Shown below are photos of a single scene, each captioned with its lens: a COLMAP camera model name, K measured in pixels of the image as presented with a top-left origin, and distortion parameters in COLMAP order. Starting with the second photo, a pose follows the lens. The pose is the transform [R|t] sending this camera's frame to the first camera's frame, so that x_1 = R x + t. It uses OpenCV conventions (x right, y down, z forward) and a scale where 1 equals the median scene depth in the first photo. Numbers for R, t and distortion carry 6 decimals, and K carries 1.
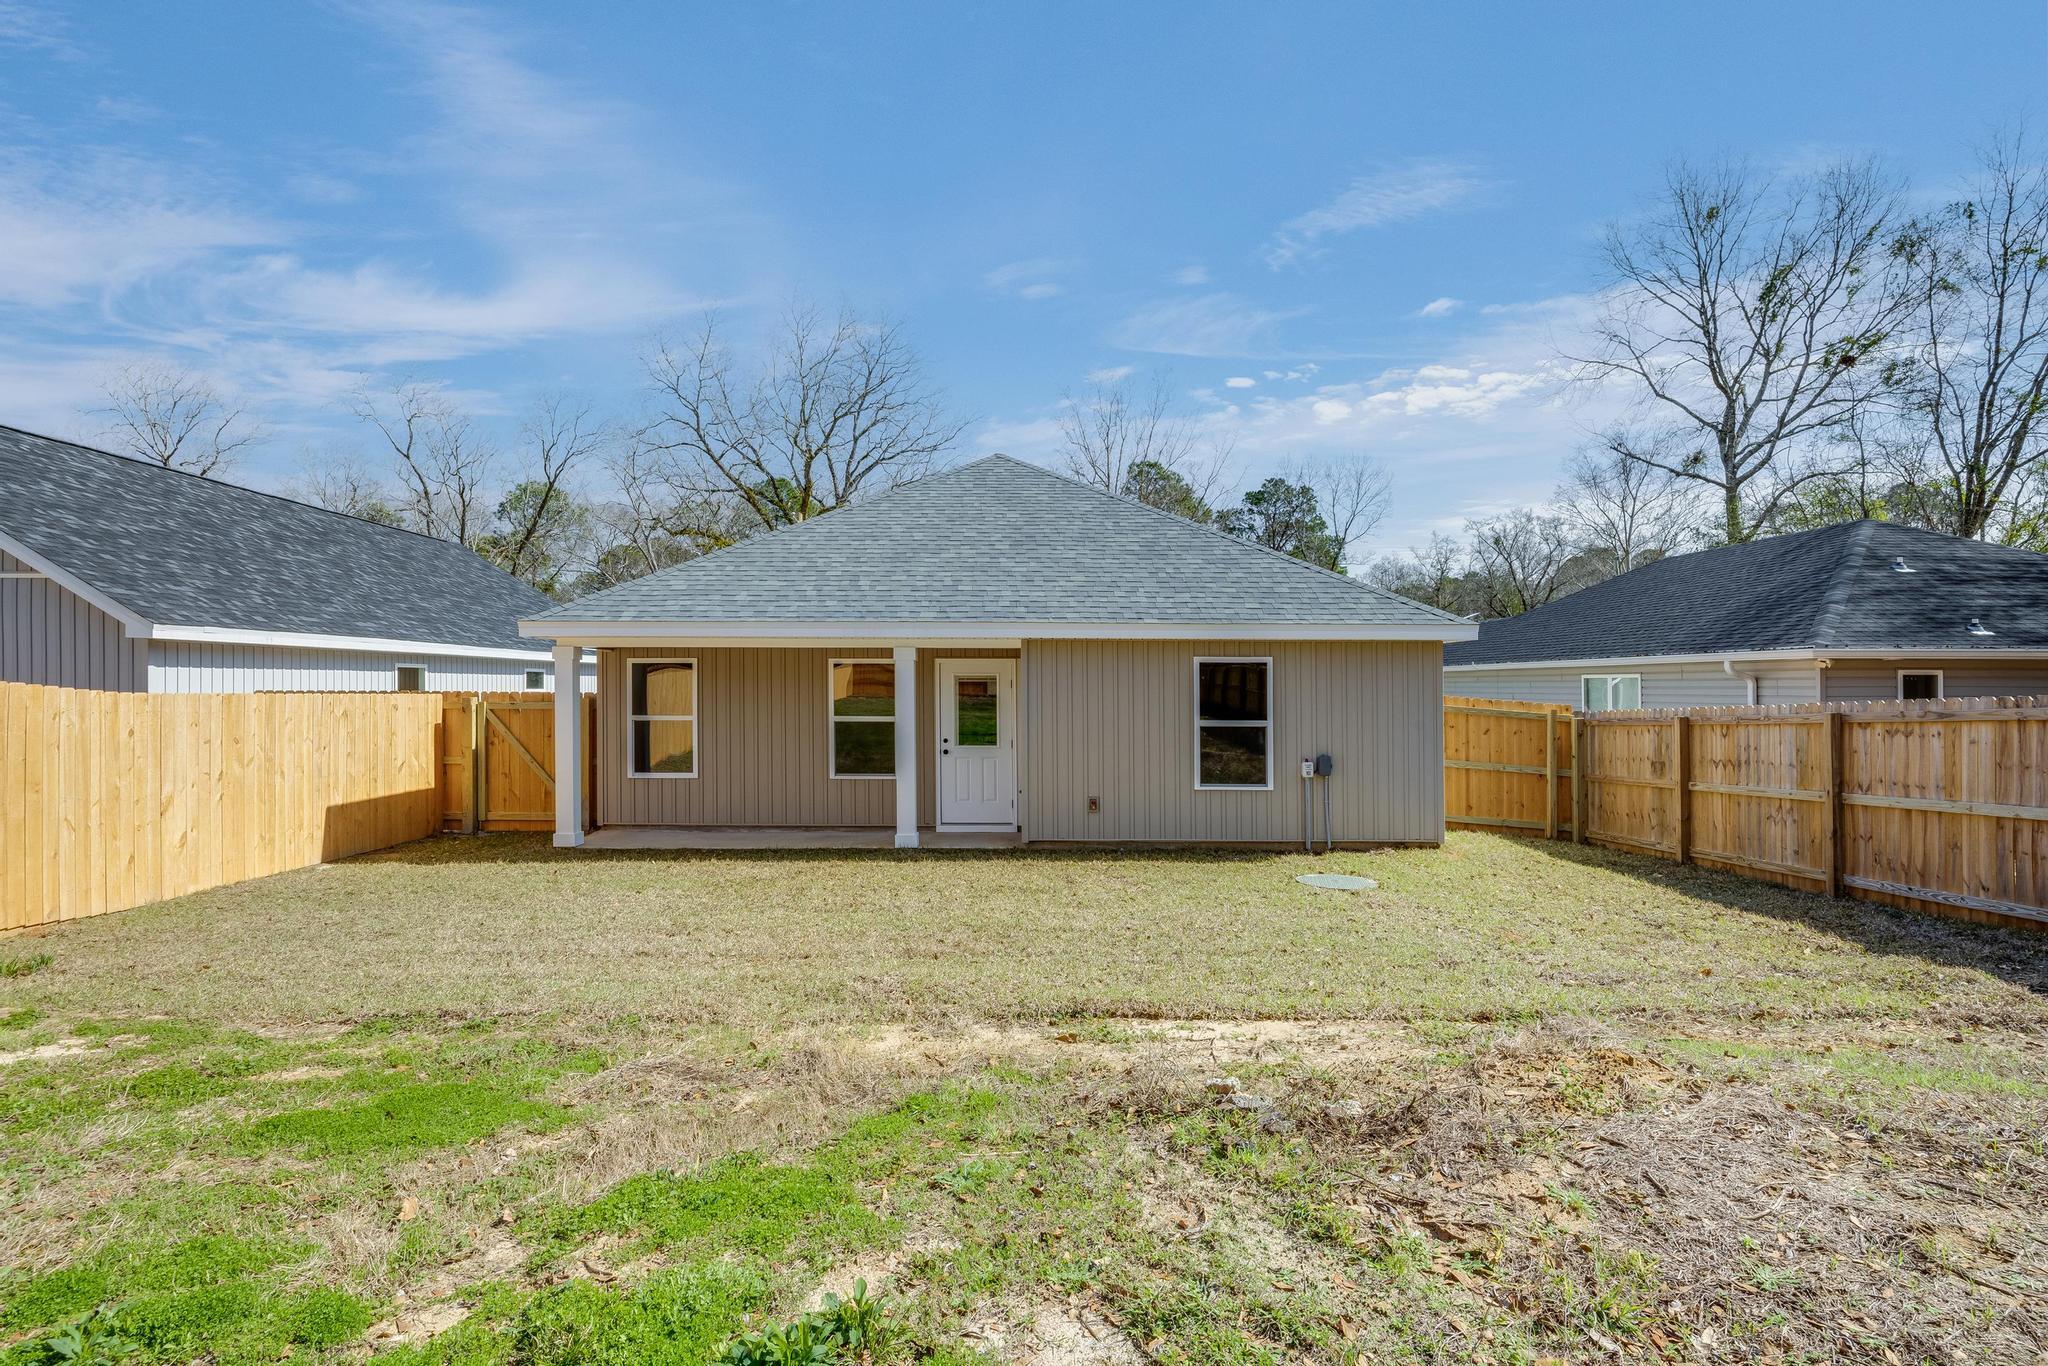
lens RADIAL K [[1005.7, 0, 1020.2], [0, 1005.7, 691.0], [0, 0, 1]] dist [0.000933, -0.000591]
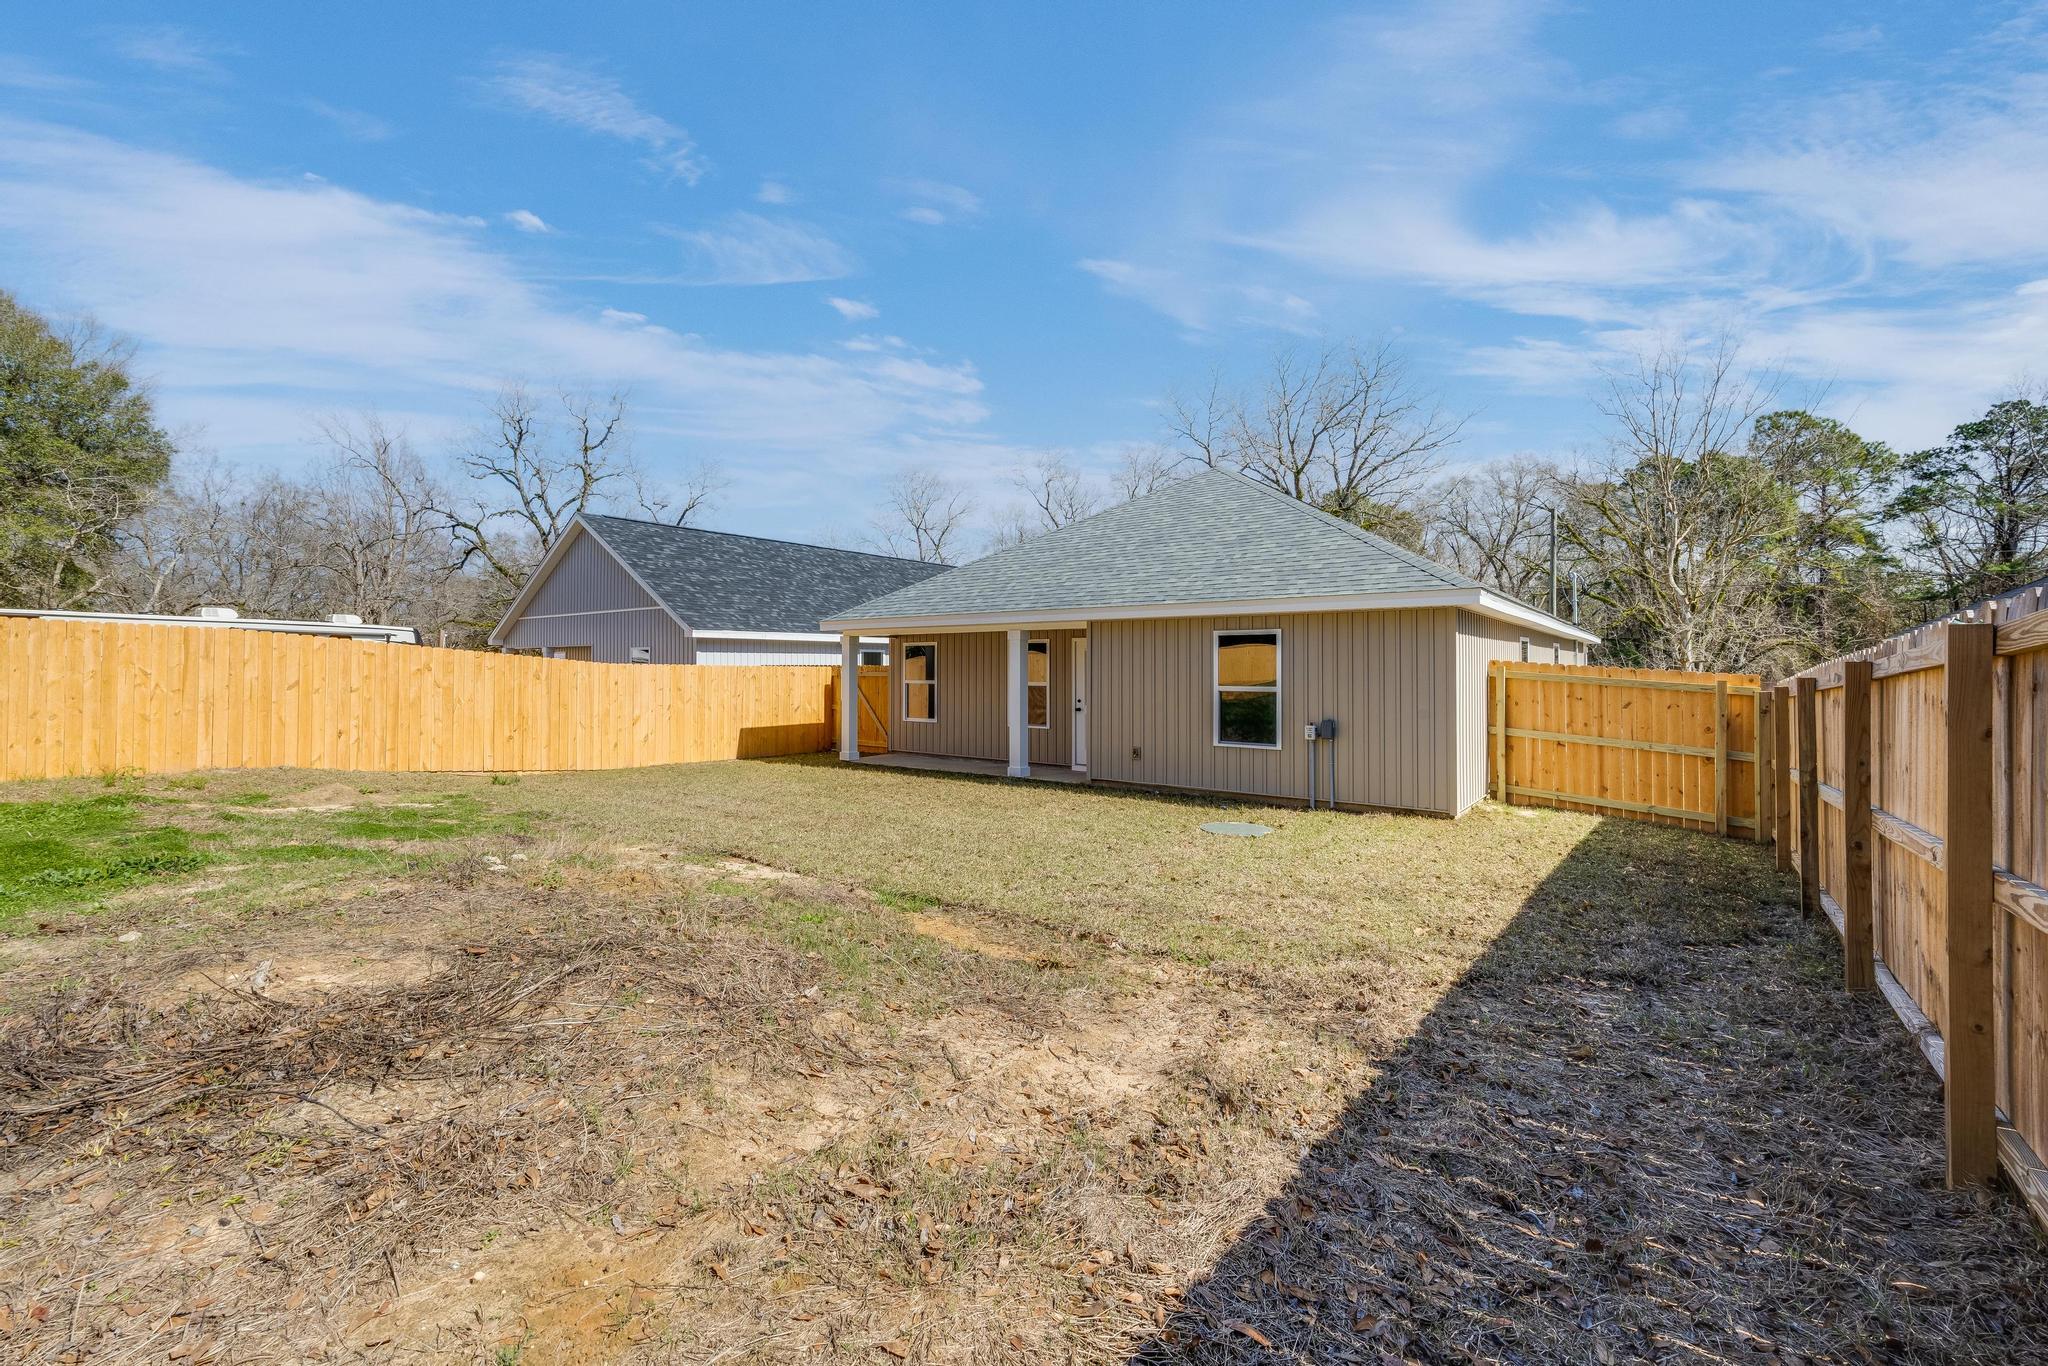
lens RADIAL K [[839.0, 0, 1028.6], [0, 839.0, 674.1], [0, 0, 1]] dist [0.008890, 0.000189]
pose [[0.796403, 0.001264, -0.604765, 0.585330], [-0.000693, 0.999999, 0.001177, 0.014579], [0.604766, -0.000518, 0.796403, 0.103420]]
